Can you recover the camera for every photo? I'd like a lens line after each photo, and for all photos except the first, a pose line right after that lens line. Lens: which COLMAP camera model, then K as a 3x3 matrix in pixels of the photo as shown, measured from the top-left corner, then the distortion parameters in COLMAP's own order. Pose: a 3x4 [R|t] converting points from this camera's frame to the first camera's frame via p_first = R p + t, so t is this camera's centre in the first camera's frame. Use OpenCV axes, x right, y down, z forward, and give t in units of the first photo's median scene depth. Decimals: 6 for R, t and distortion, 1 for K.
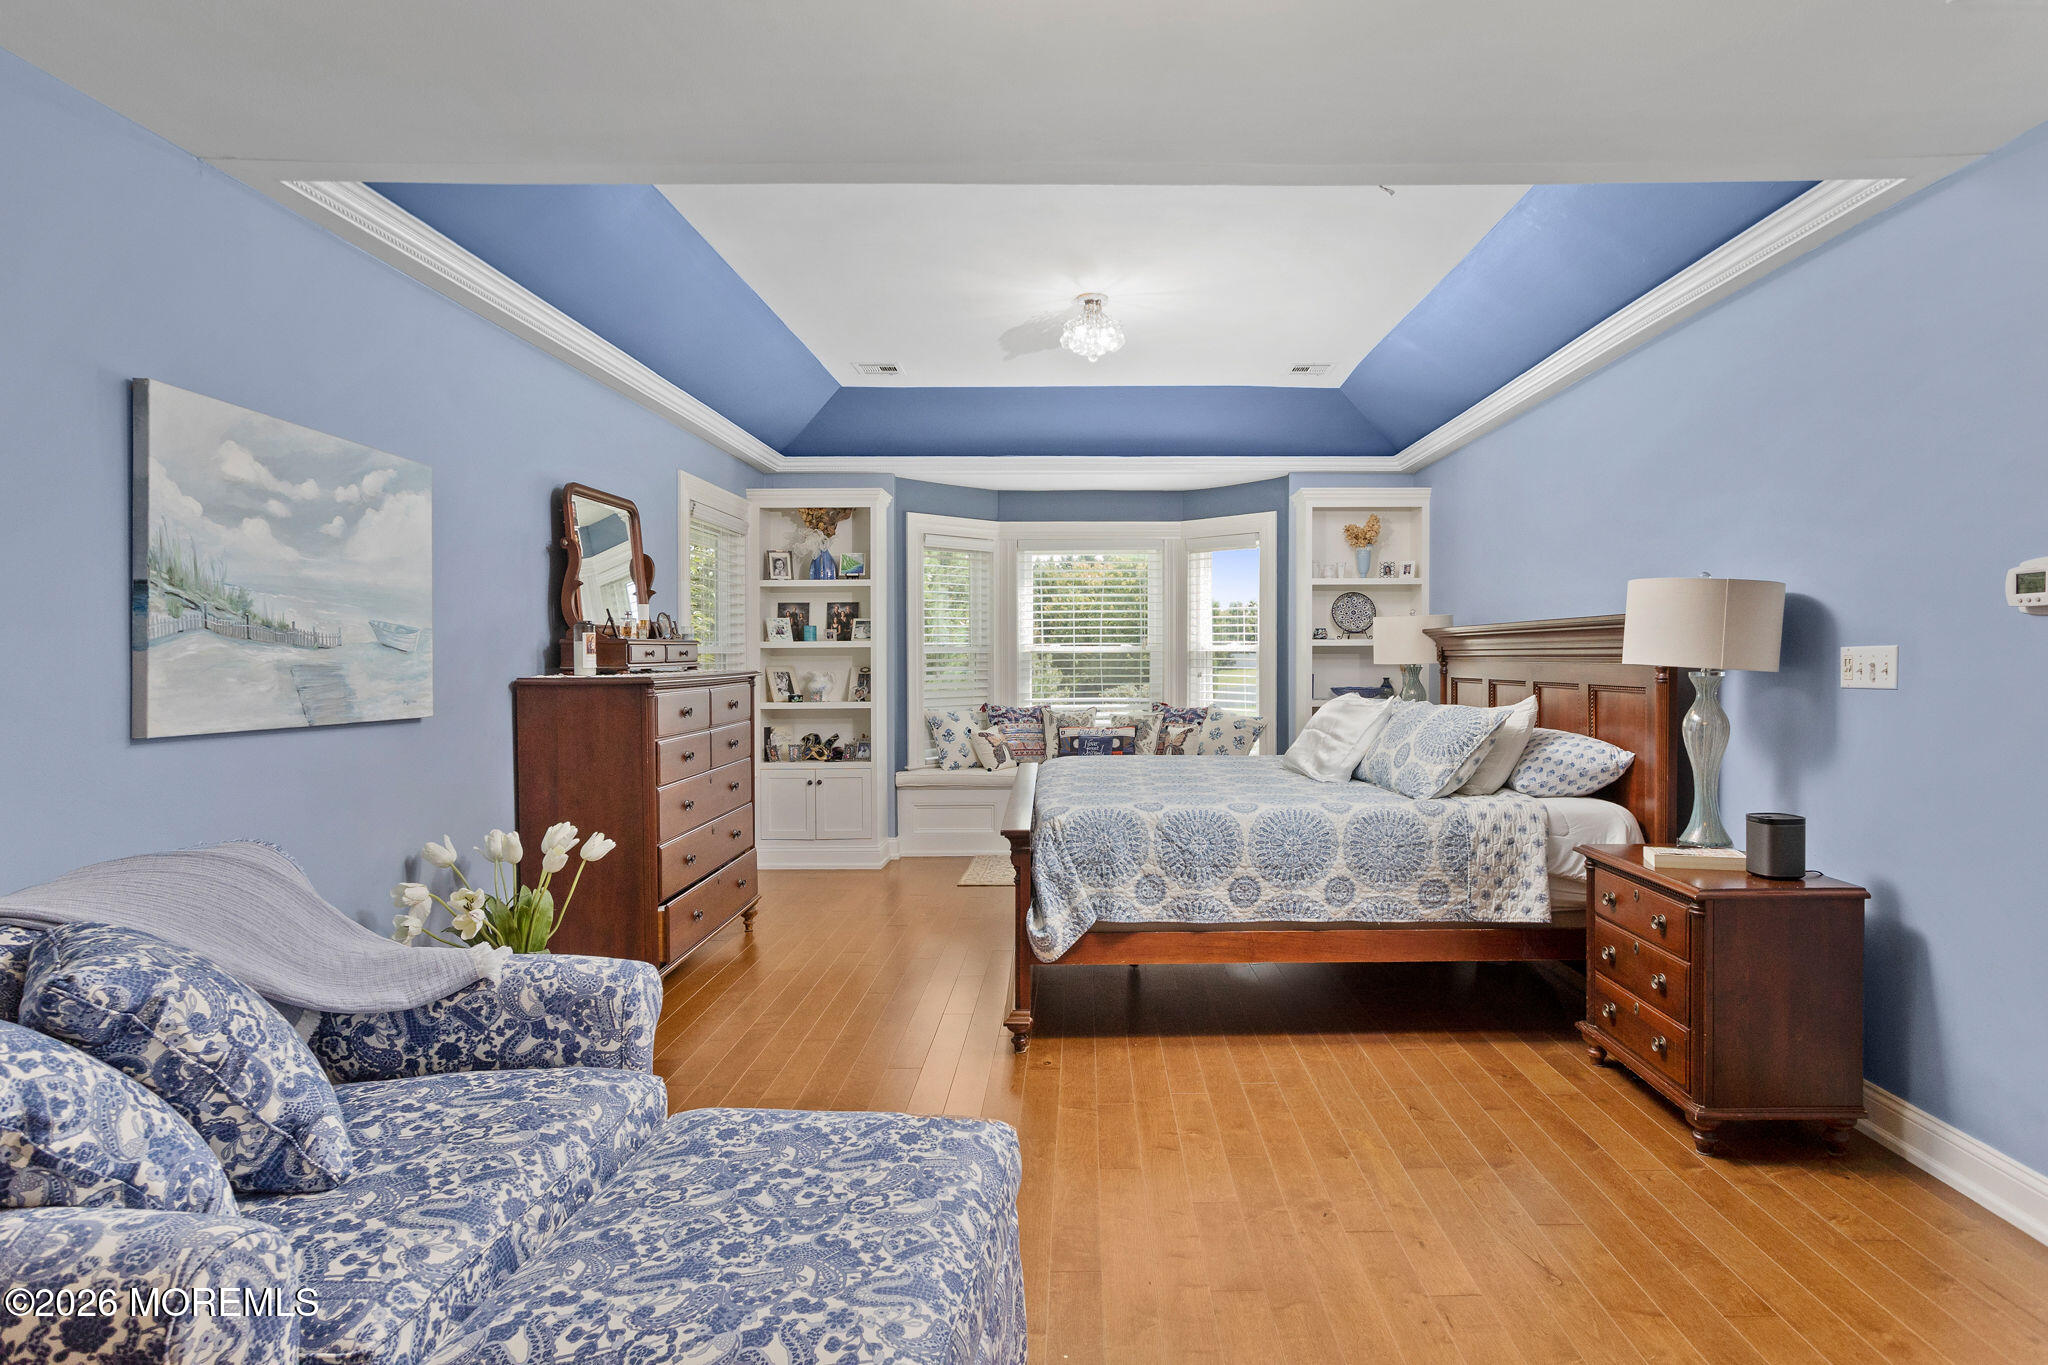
lens RADIAL K [[992.4, 0, 1024.0], [0, 992.4, 671.3], [0, 0, 1]] dist [0.001003, -0.000194]
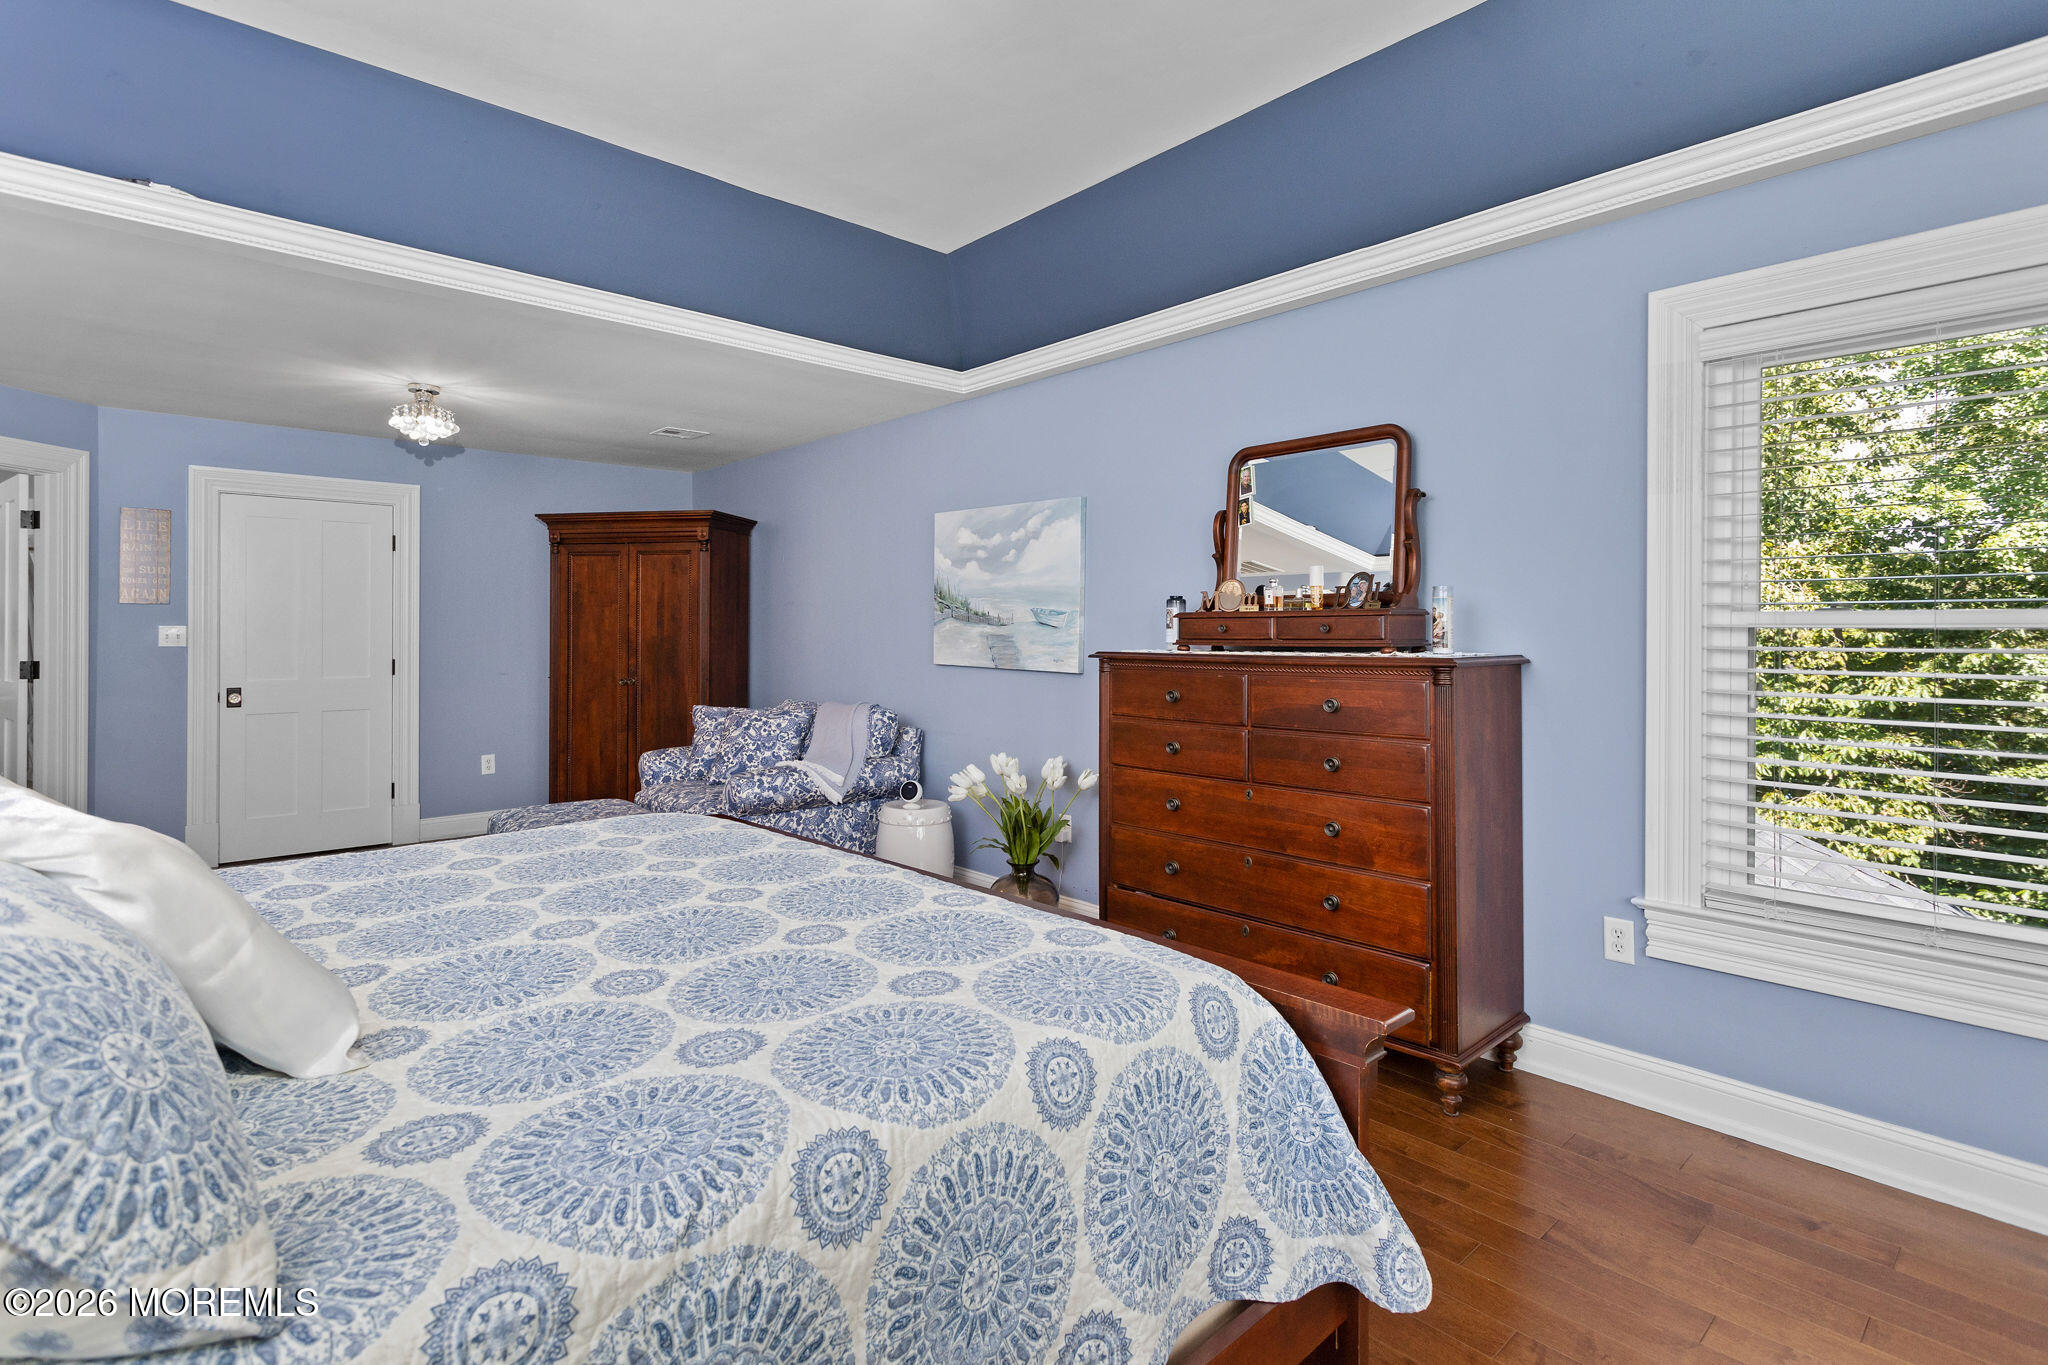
lens RADIAL K [[992.4, 0, 1010.9], [0, 992.4, 646.6], [0, 0, 1]] dist [0.001003, -0.000194]
pose [[-0.677378, 0.005500, -0.735614, 0.618145], [-0.019183, 0.999500, 0.025138, -0.031401], [0.735385, 0.031139, -0.676934, 2.284714]]
